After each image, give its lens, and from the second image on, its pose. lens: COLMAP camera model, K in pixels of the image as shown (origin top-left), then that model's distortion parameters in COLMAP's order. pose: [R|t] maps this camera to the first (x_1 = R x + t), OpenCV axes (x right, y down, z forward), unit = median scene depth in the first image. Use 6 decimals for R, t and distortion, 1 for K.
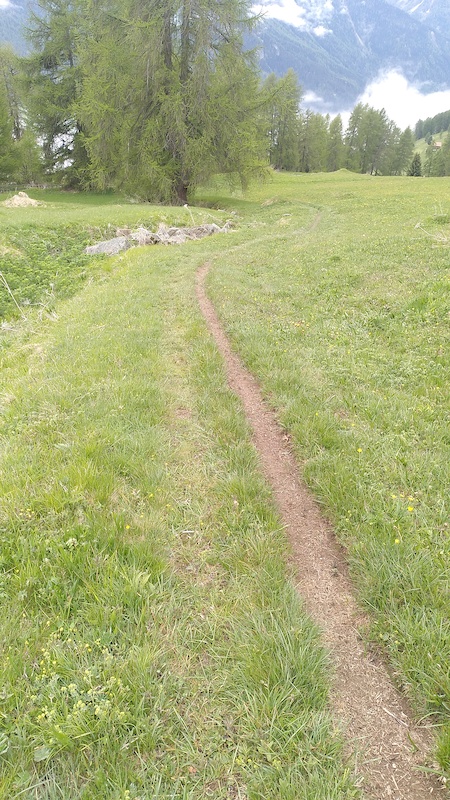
lens RADIAL K [[598.8, 0, 226.7], [0, 598.8, 399.9], [0, 0, 1]] dist [0.003646, 0.001174]
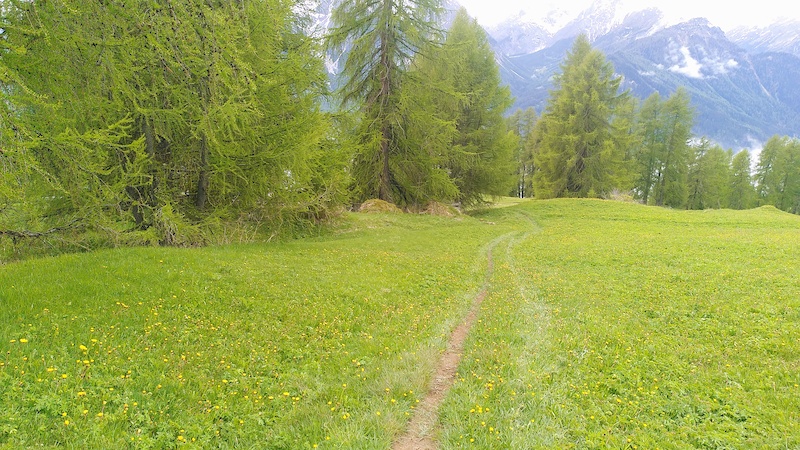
lens RADIAL K [[598.8, 0, 399.4], [0, 598.8, 226.6], [0, 0, 1]] dist [0.003646, 0.001174]
pose [[0.939946, 0.074251, -0.333148, 0.021746], [-0.175463, 0.942322, -0.285030, -0.055313], [0.292769, 0.326368, 0.898761, 0.150858]]
